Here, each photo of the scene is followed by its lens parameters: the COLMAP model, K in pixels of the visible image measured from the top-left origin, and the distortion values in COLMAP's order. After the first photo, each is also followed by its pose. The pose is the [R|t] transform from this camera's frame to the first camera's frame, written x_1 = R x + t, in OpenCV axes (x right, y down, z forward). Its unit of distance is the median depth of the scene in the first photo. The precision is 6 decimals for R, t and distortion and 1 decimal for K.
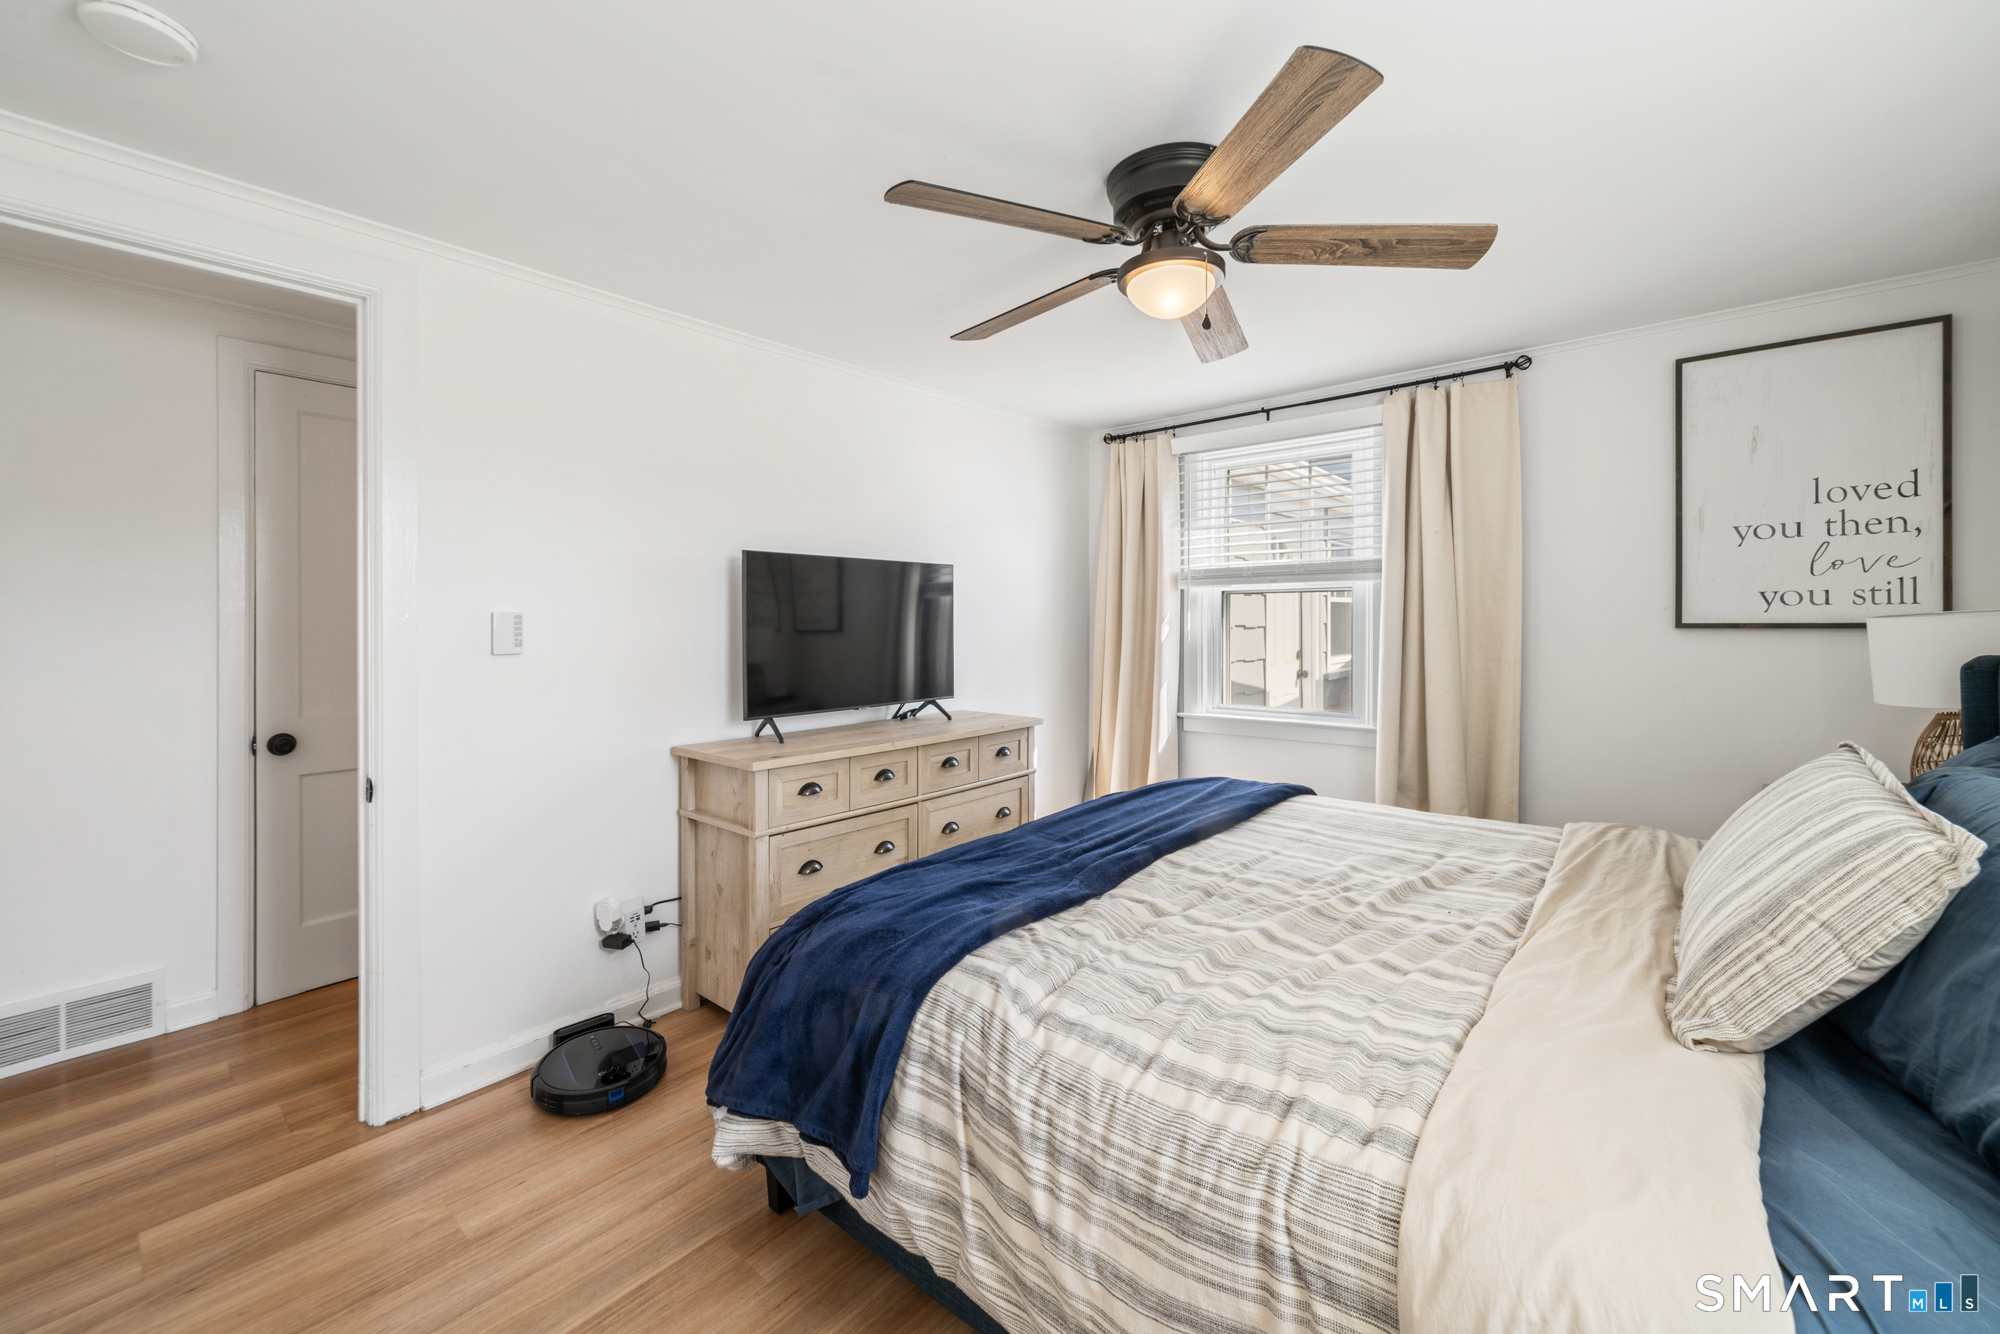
lens RADIAL K [[781.9, 0, 1000.3], [0, 781.9, 629.4], [0, 0, 1]] dist [0.000646, -0.000005]
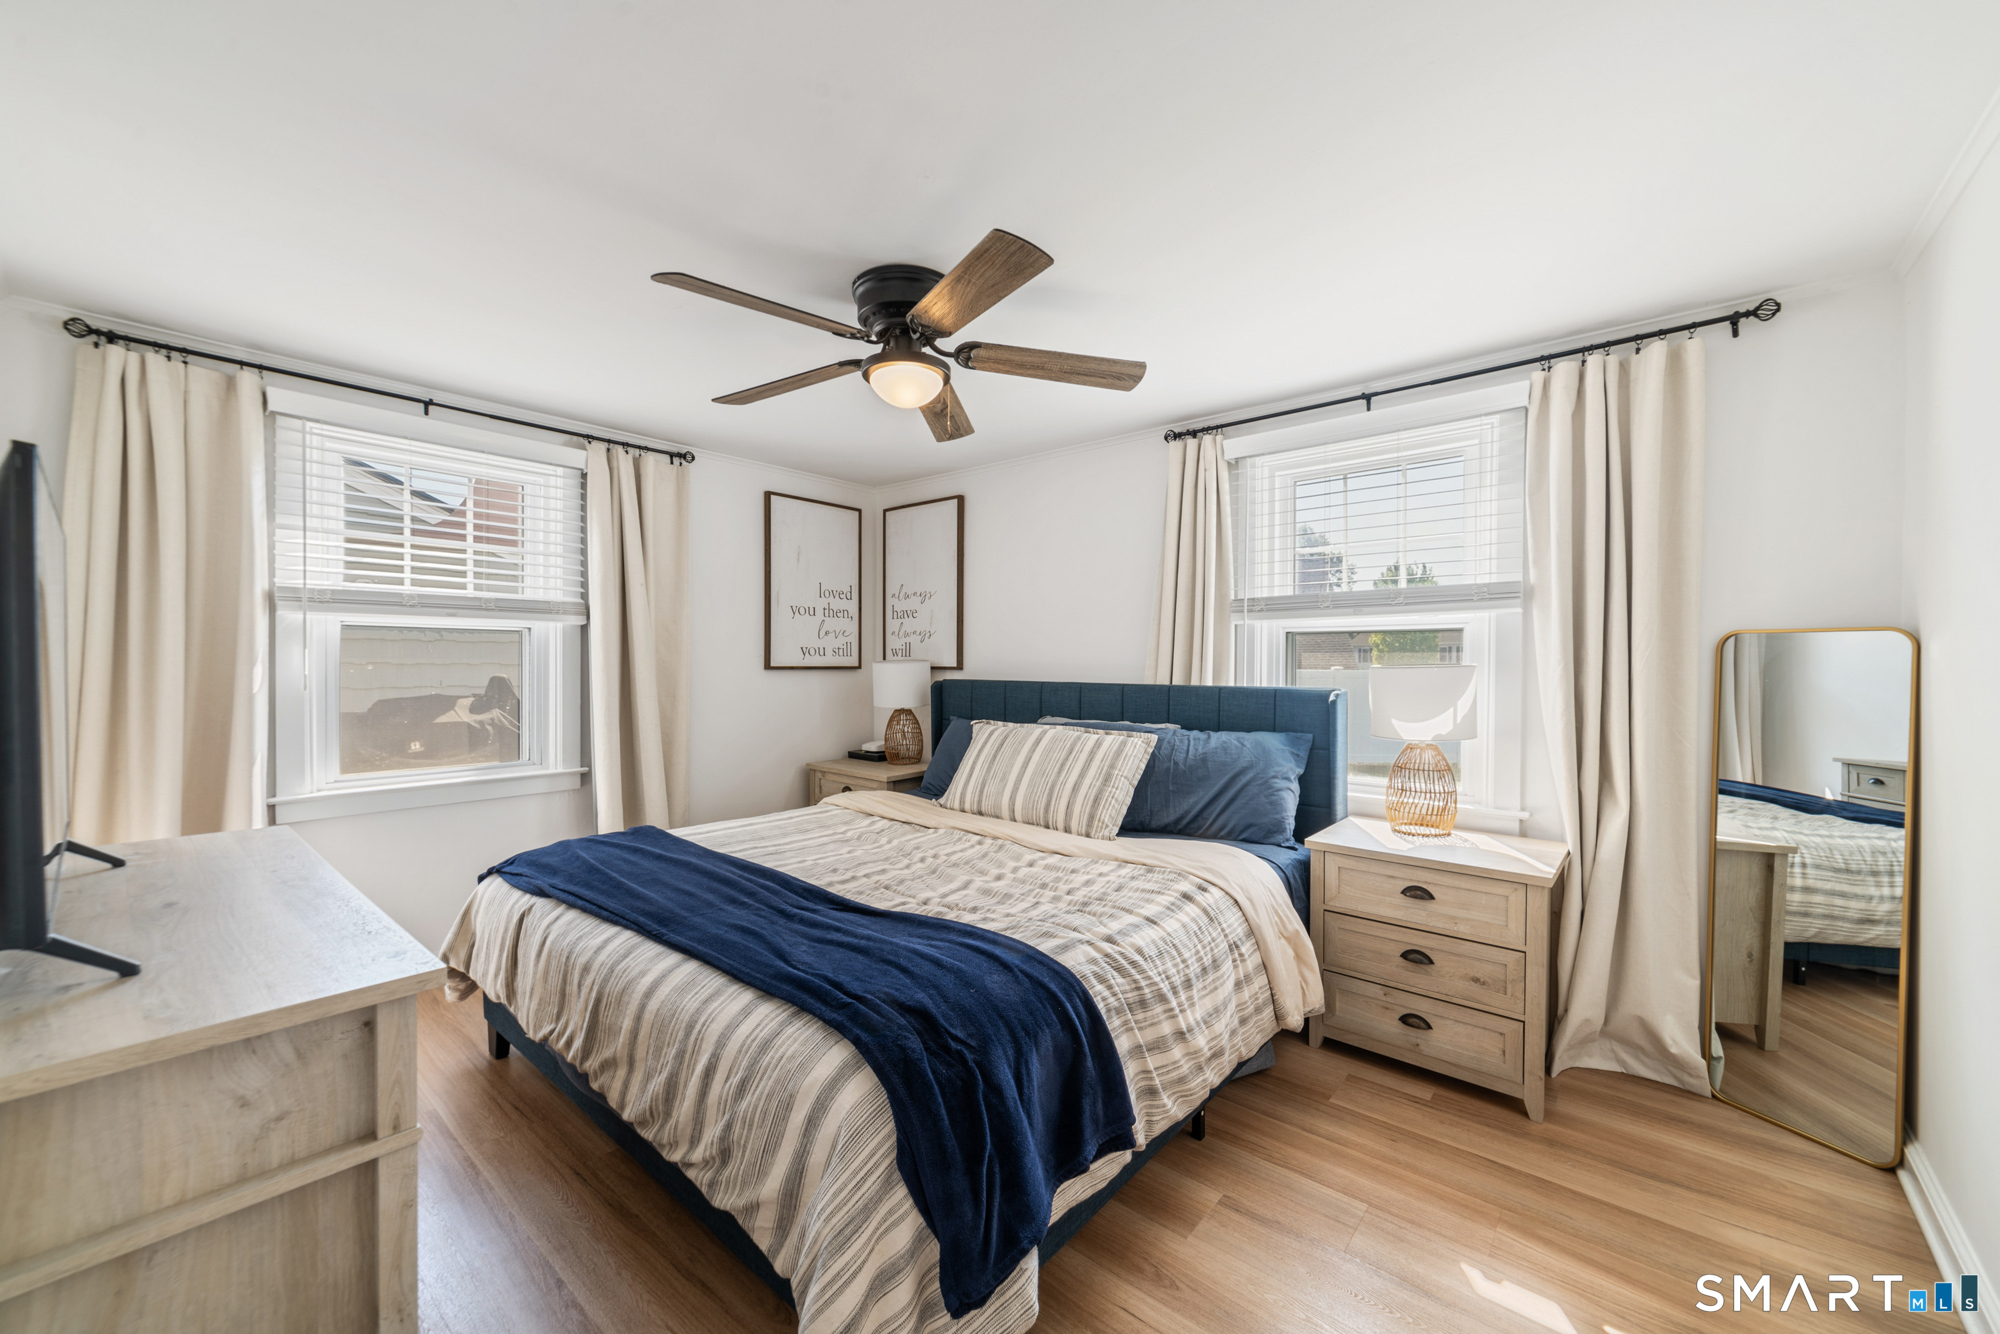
lens RADIAL K [[774.0, 0, 1000.0], [0, 774.0, 667.0], [0, 0, 1]] dist [-0.000133, 0.000008]
pose [[0.003395, 0.002543, 0.999991, -0.677591], [0.007620, 0.999968, -0.002569, 0.000993], [-0.999965, 0.007628, 0.003375, 0.596834]]
